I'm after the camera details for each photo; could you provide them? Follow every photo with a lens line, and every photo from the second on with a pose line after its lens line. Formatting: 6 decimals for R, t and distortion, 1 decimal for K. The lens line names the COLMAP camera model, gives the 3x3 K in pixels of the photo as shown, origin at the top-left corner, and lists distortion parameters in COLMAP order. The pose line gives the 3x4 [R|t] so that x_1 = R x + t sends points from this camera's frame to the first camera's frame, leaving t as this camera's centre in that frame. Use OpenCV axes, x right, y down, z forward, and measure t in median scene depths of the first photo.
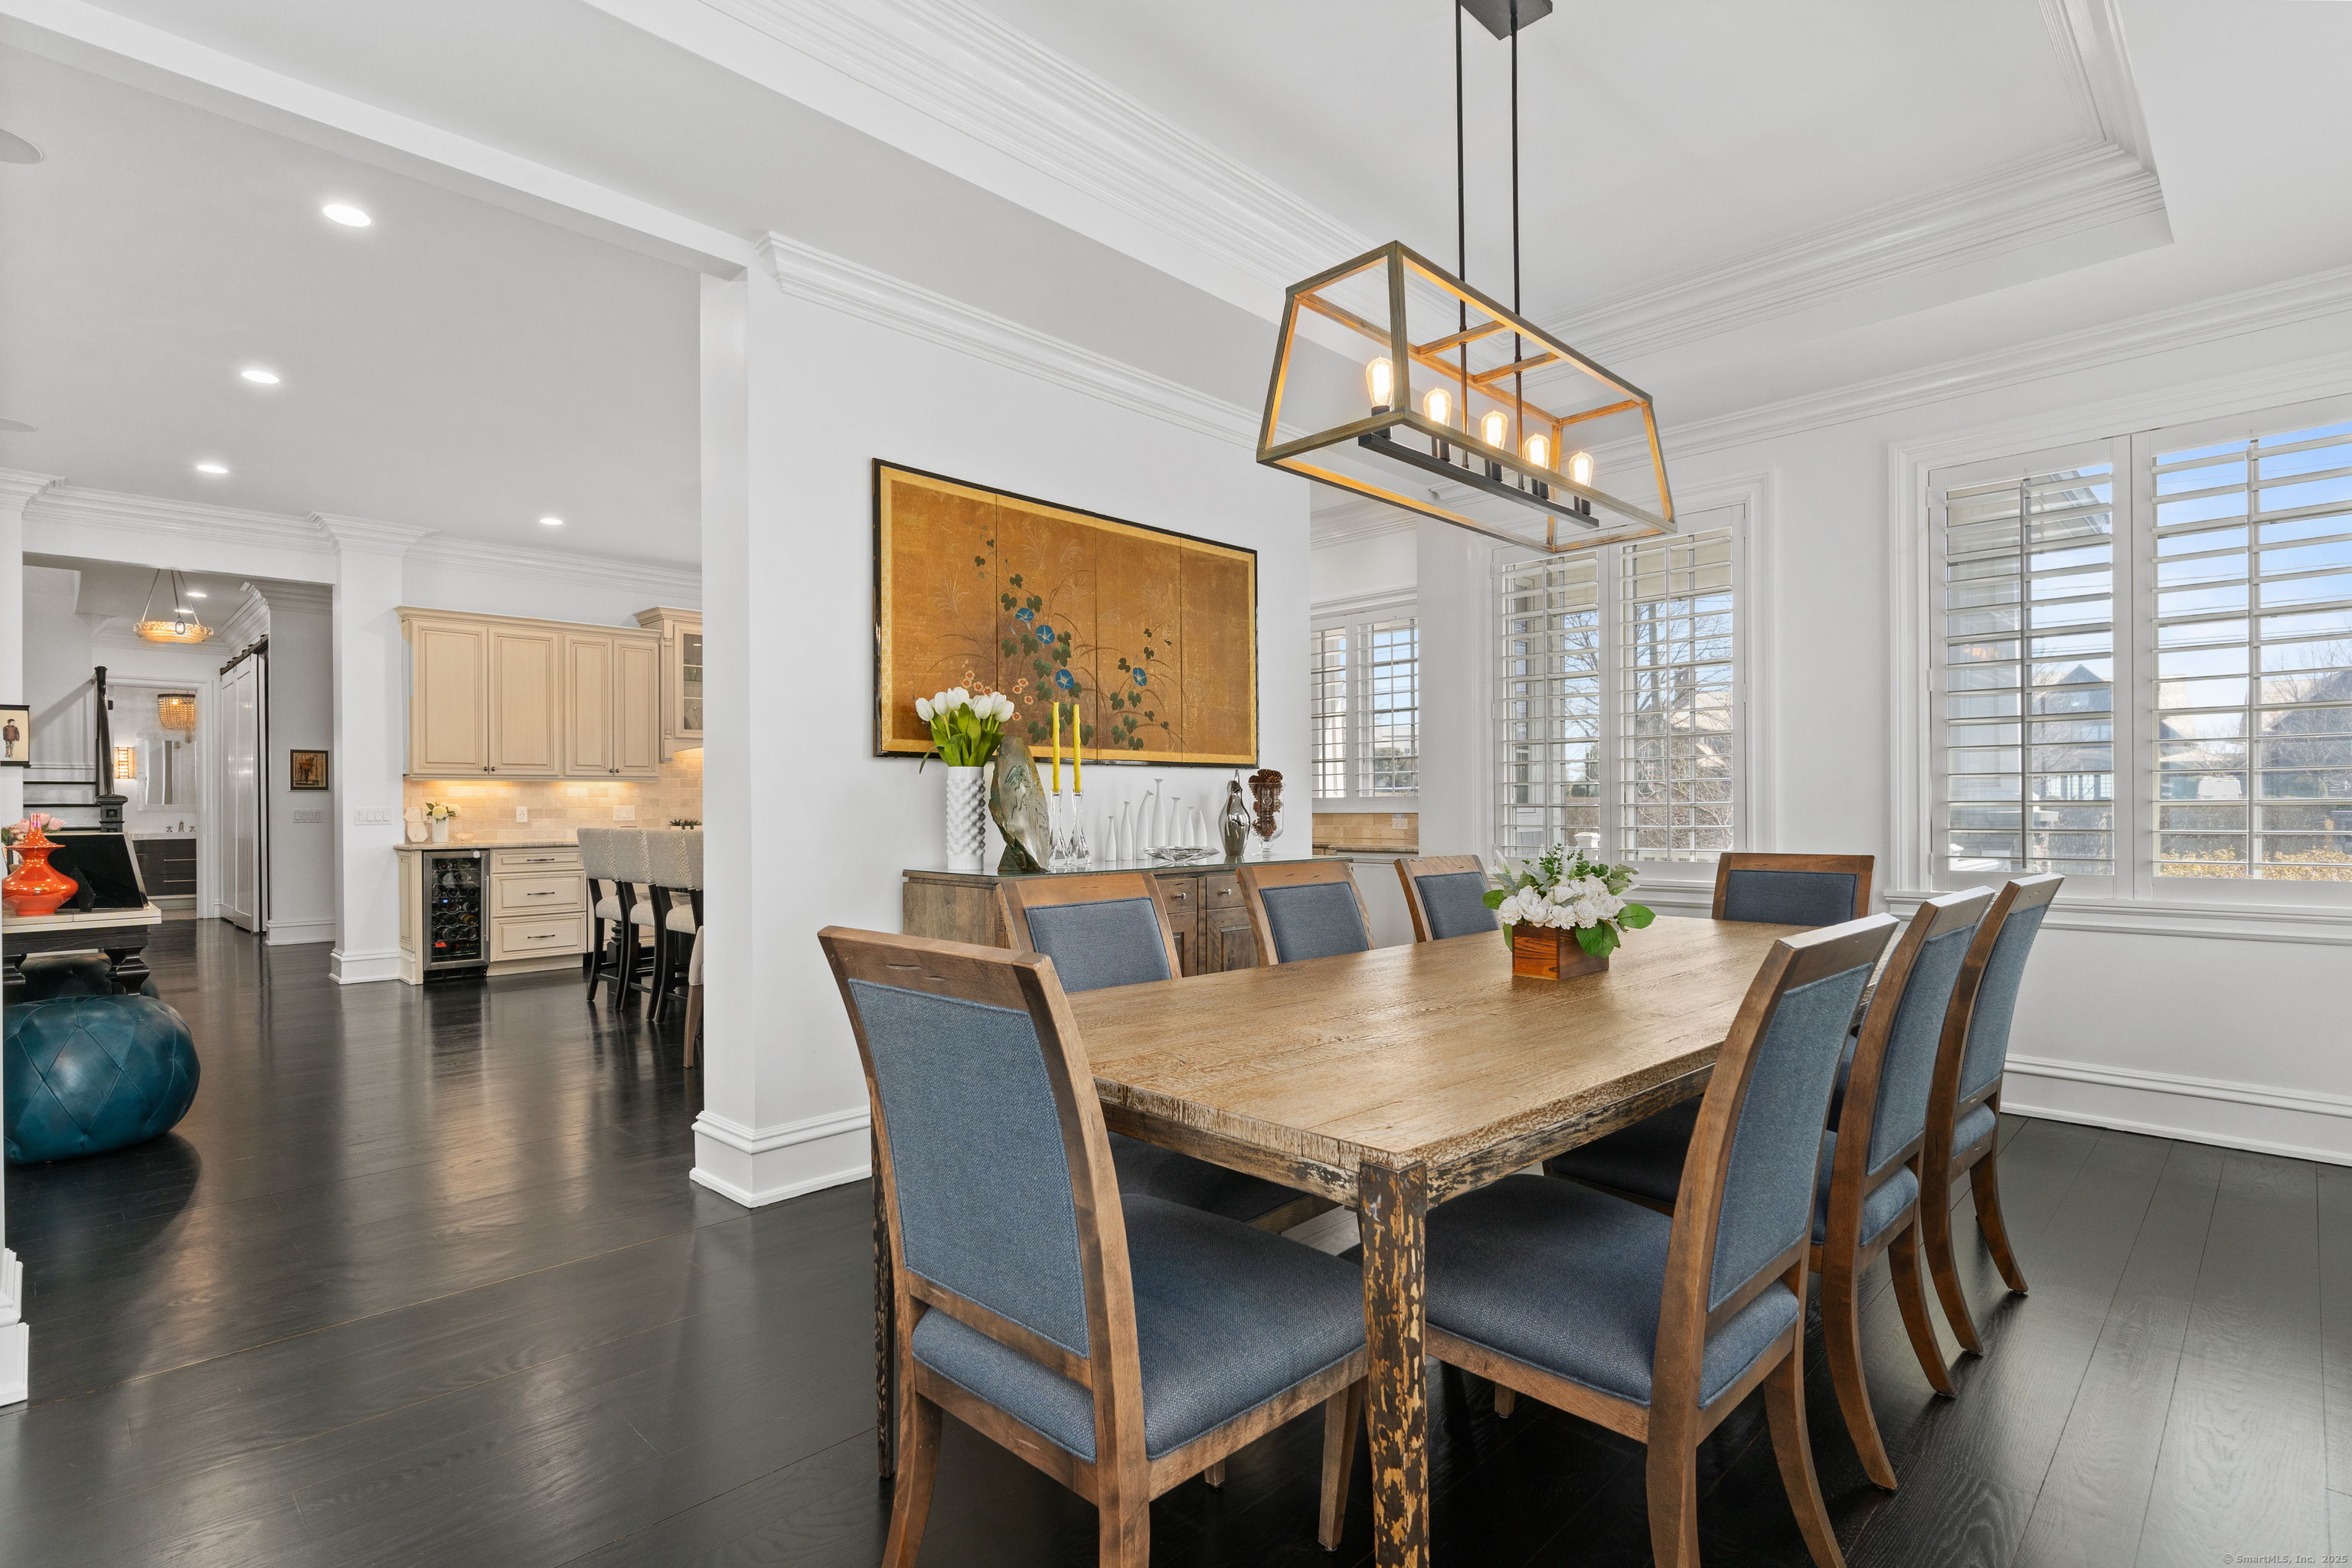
lens RADIAL K [[1133.1, 0, 1176.0], [0, 1133.1, 784.0], [0, 0, 1]] dist [0.001188, -0.000029]
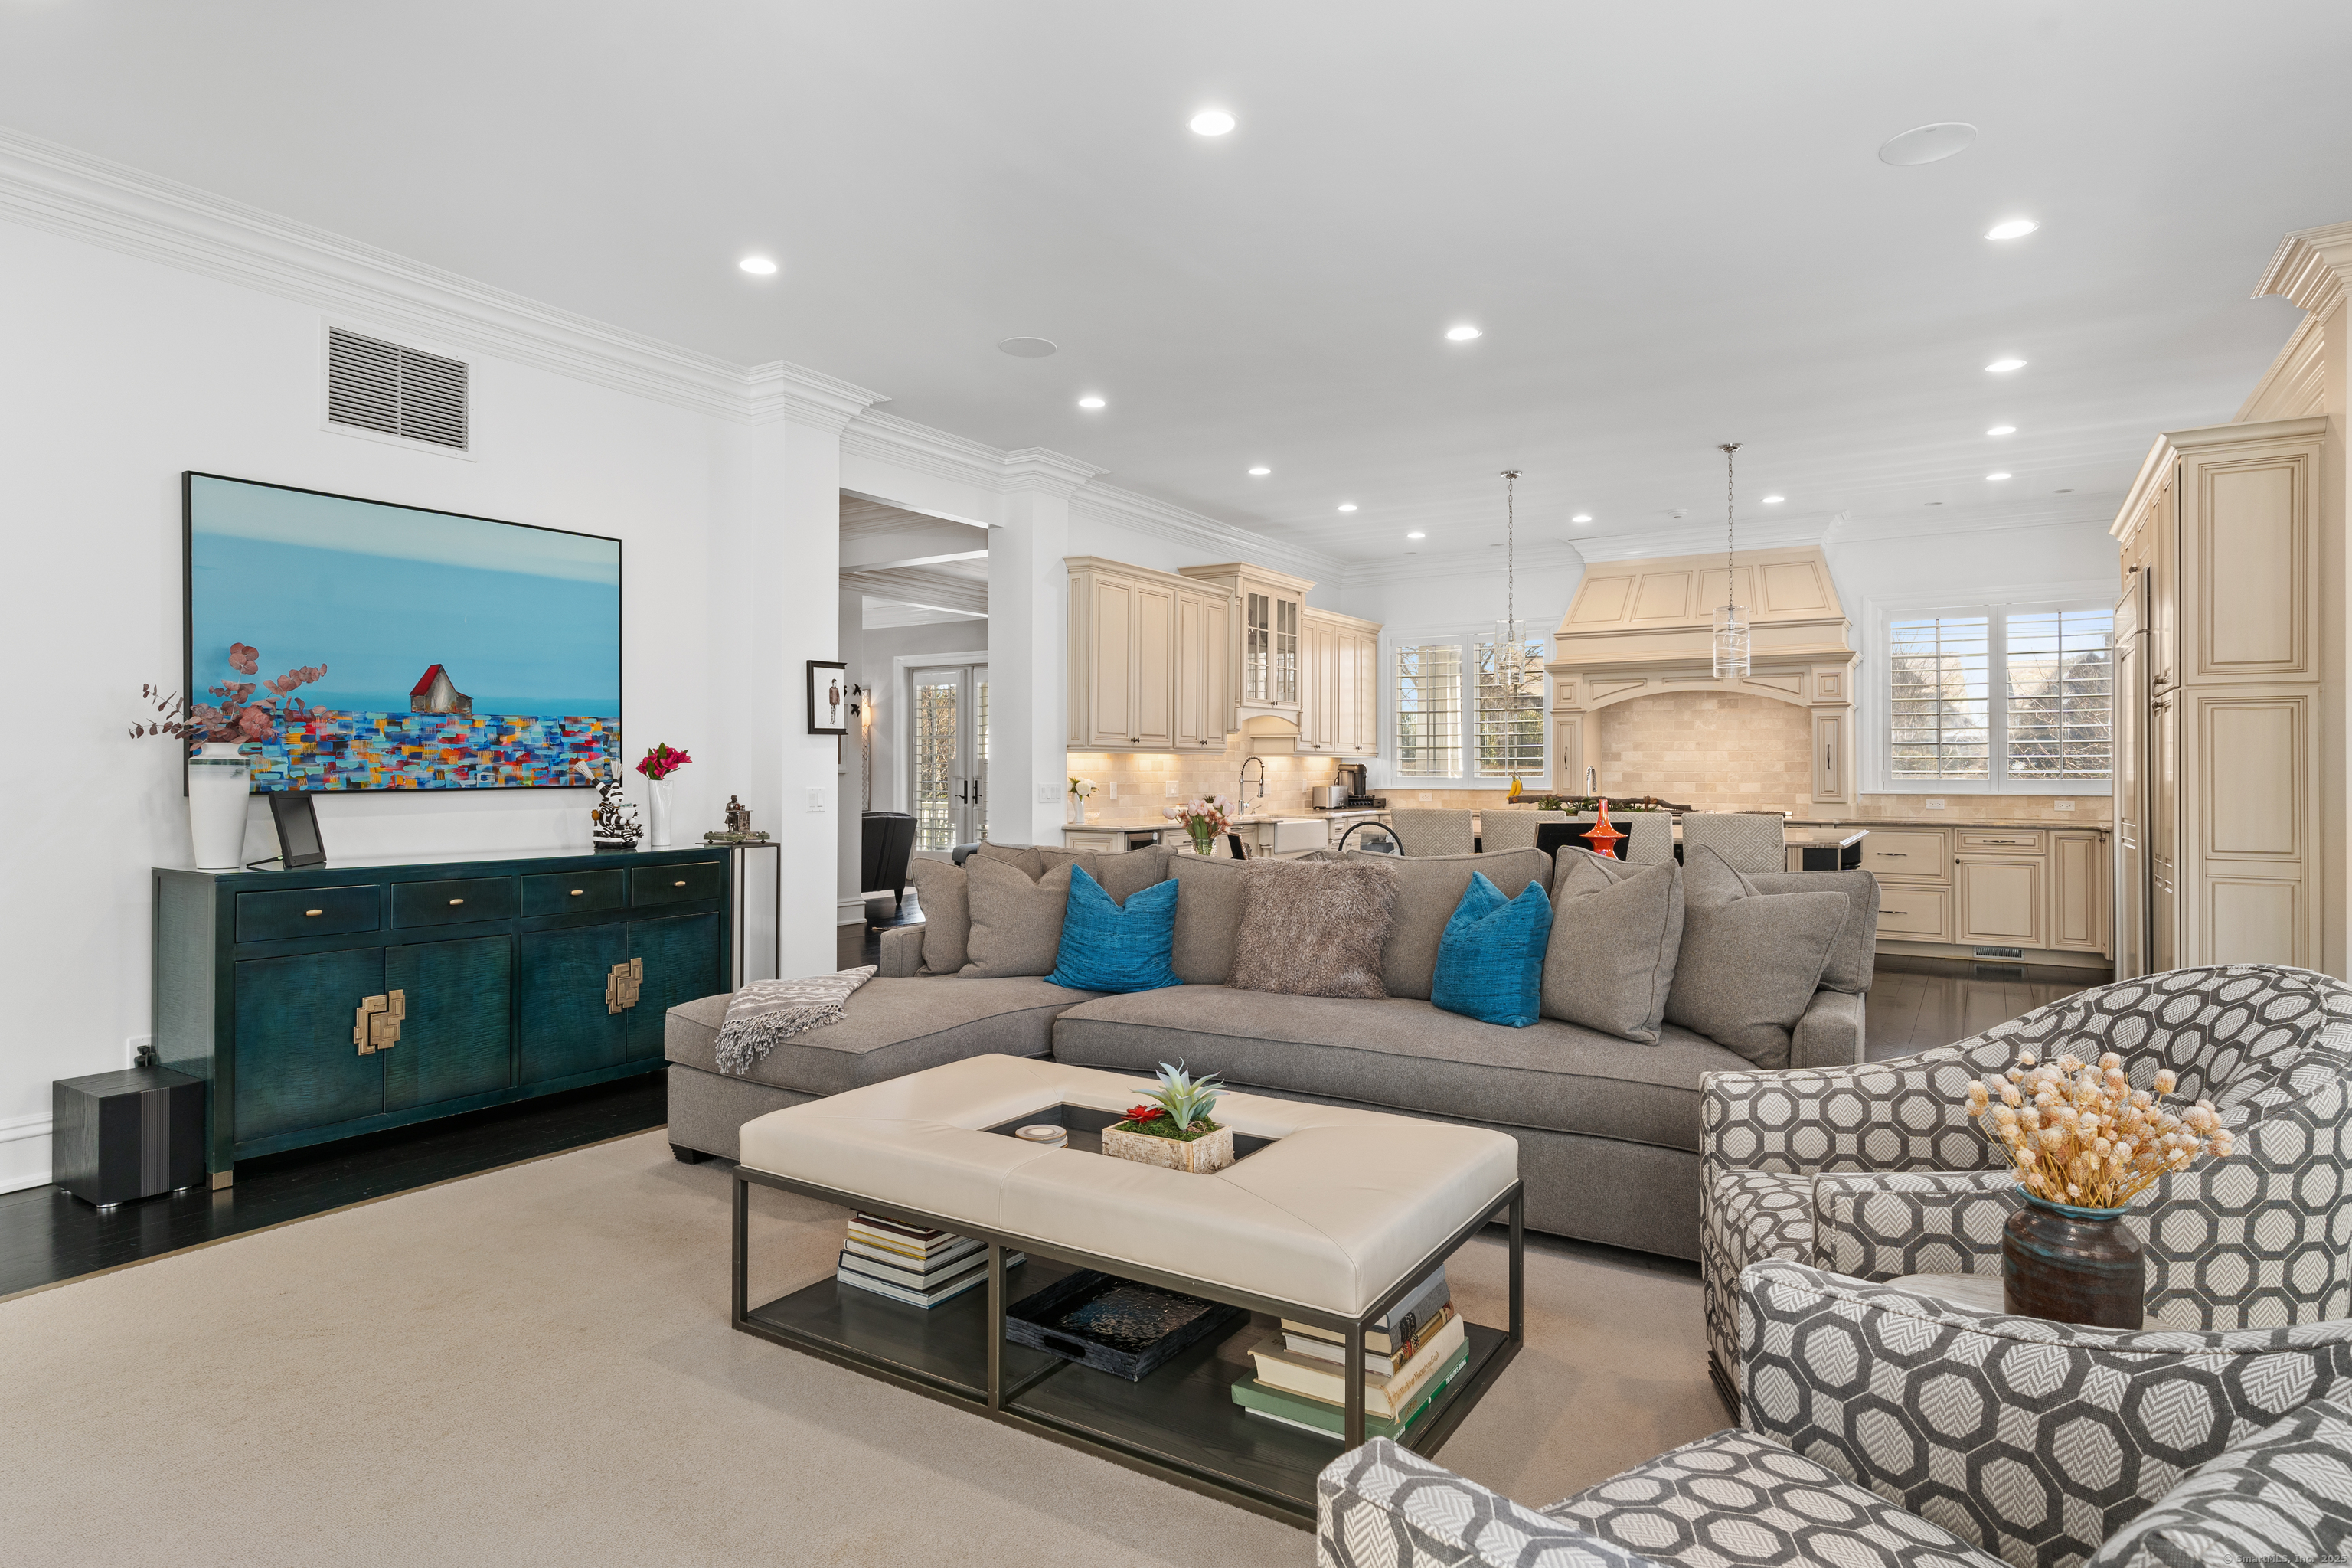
lens RADIAL K [[1296.0, 0, 1167.5], [0, 1296.0, 776.3], [0, 0, 1]] dist [-0.001601, -0.000357]
pose [[0.976053, 0.001595, 0.217525, -0.753522], [-0.005107, 0.999866, 0.015584, -0.000308], [-0.217471, -0.016322, 0.975930, -0.006922]]
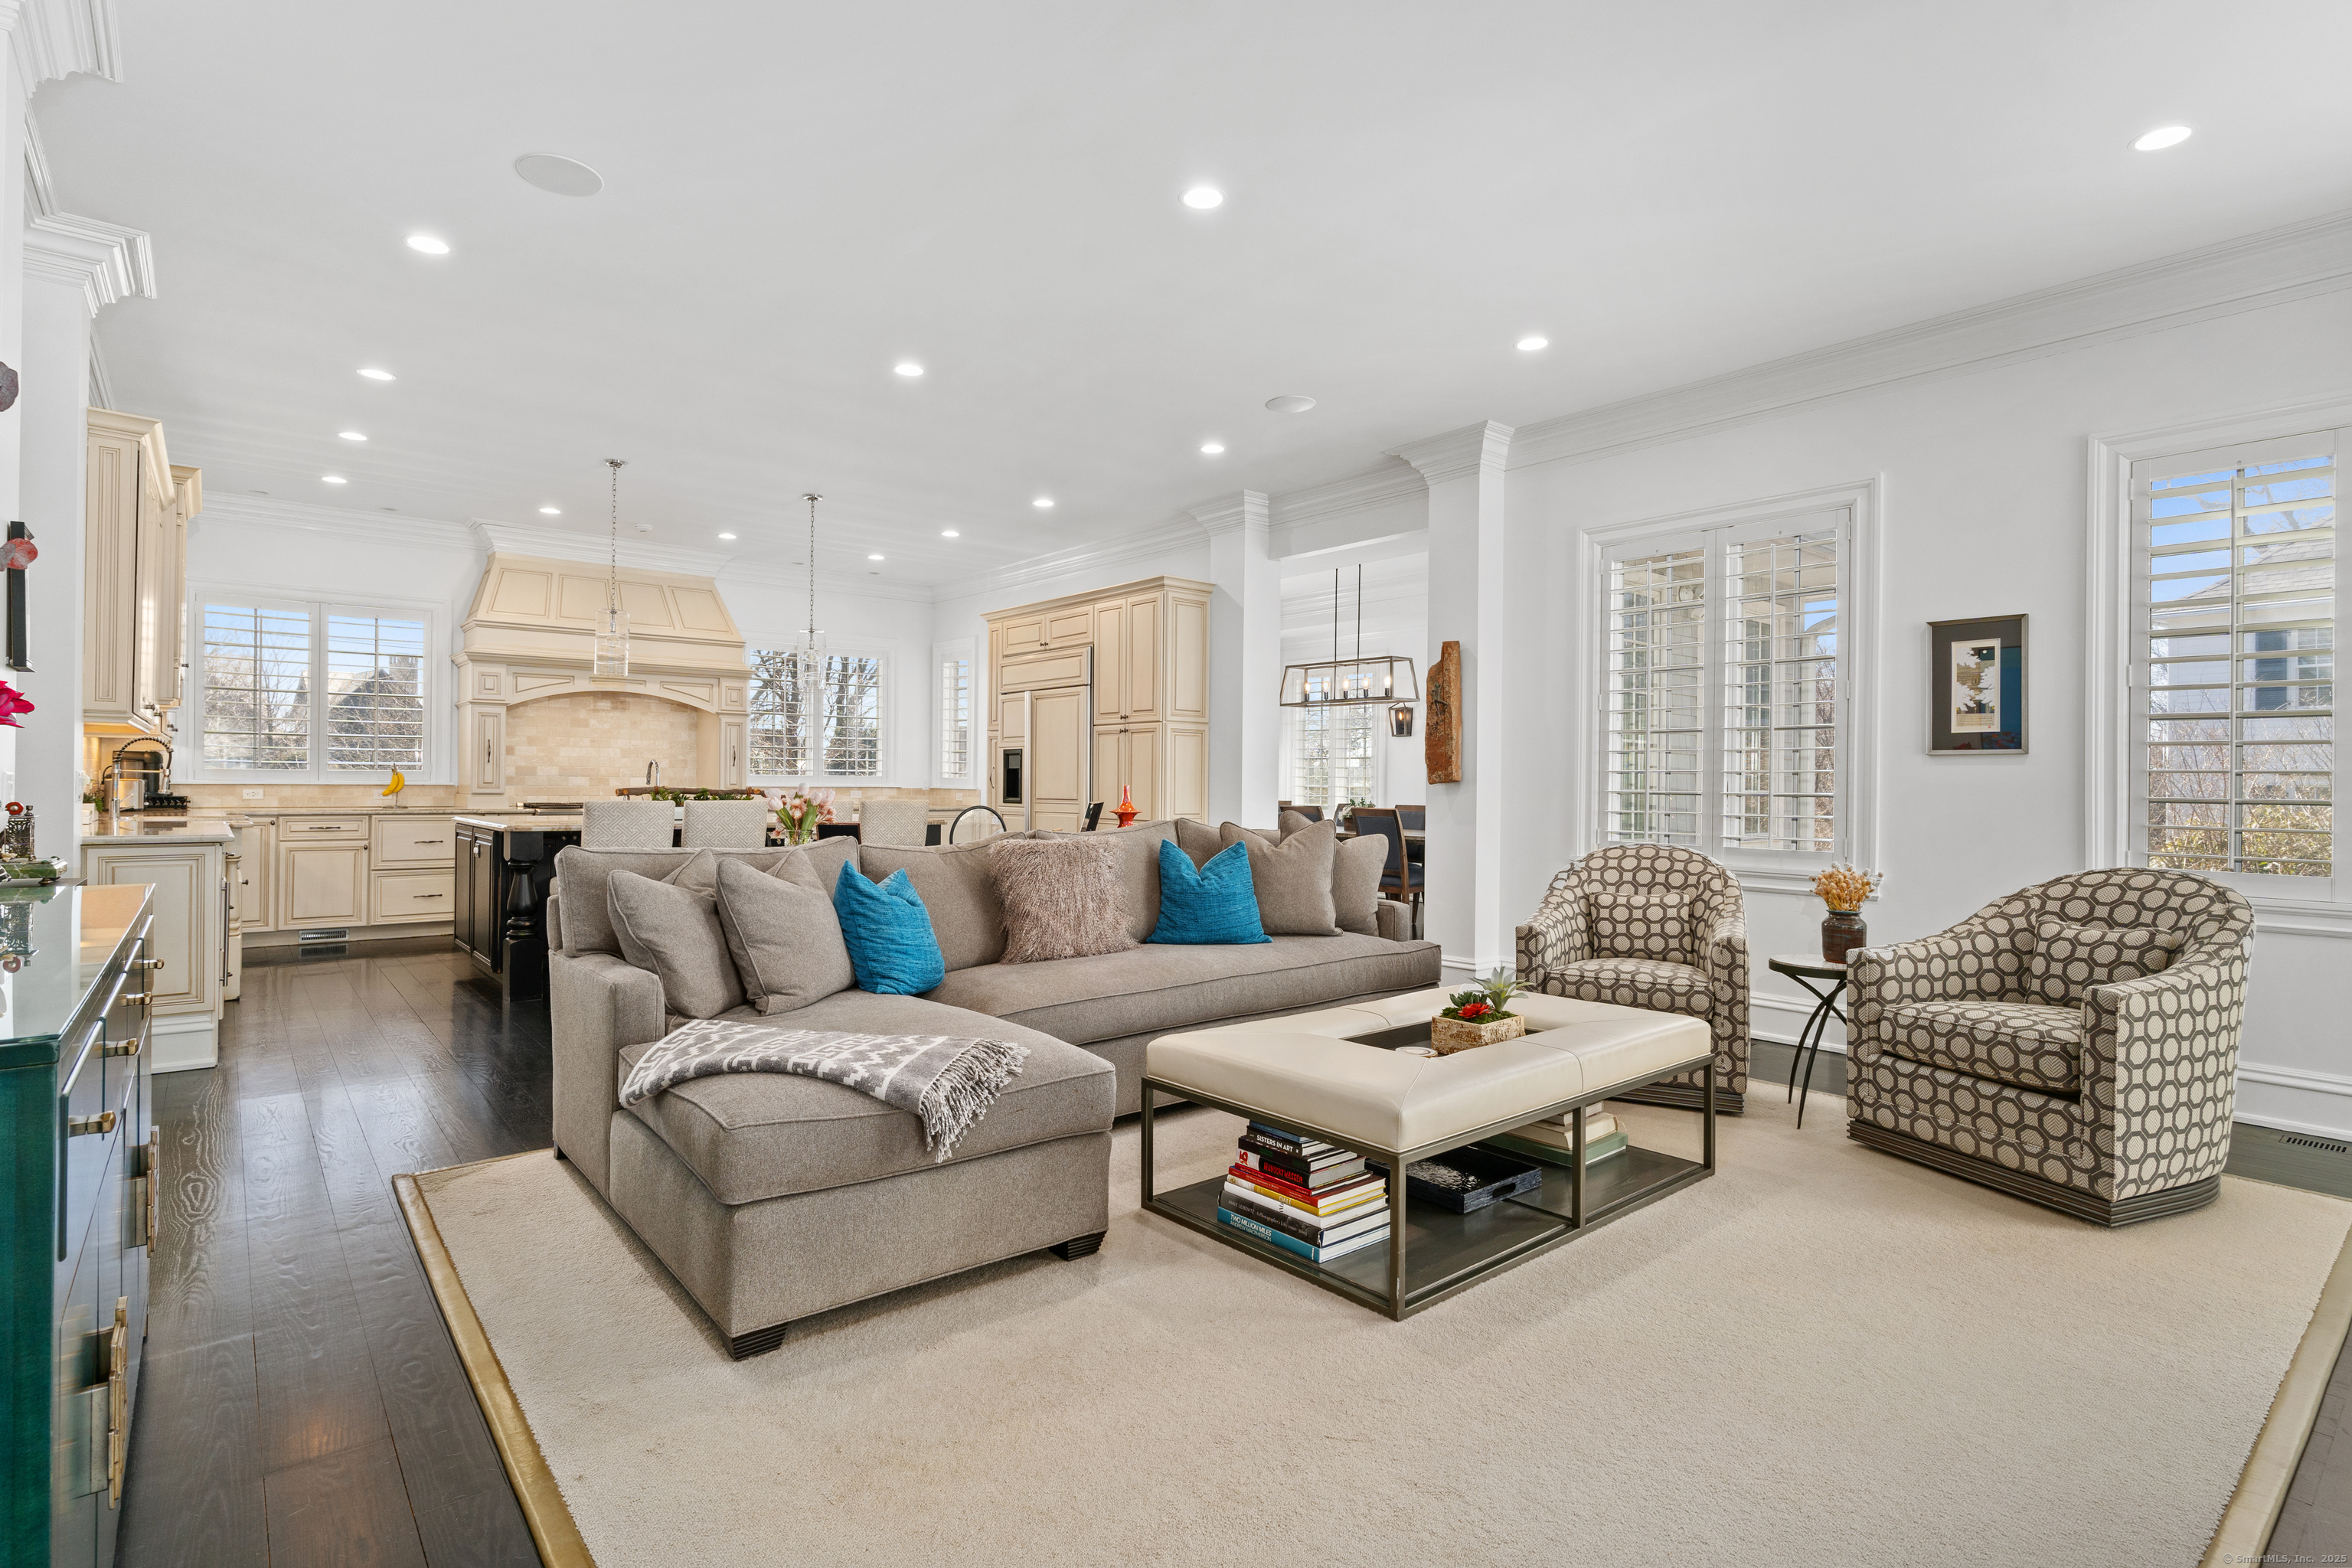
lens RADIAL K [[1152.5, 0, 1166.4], [0, 1152.5, 772.6], [0, 0, 1]] dist [0.000439, -0.000119]
pose [[0.095448, 0.008380, 0.995399, -1.089849], [-0.021940, 0.999739, -0.006313, 0.011845], [-0.995193, -0.021236, 0.095607, 0.374595]]
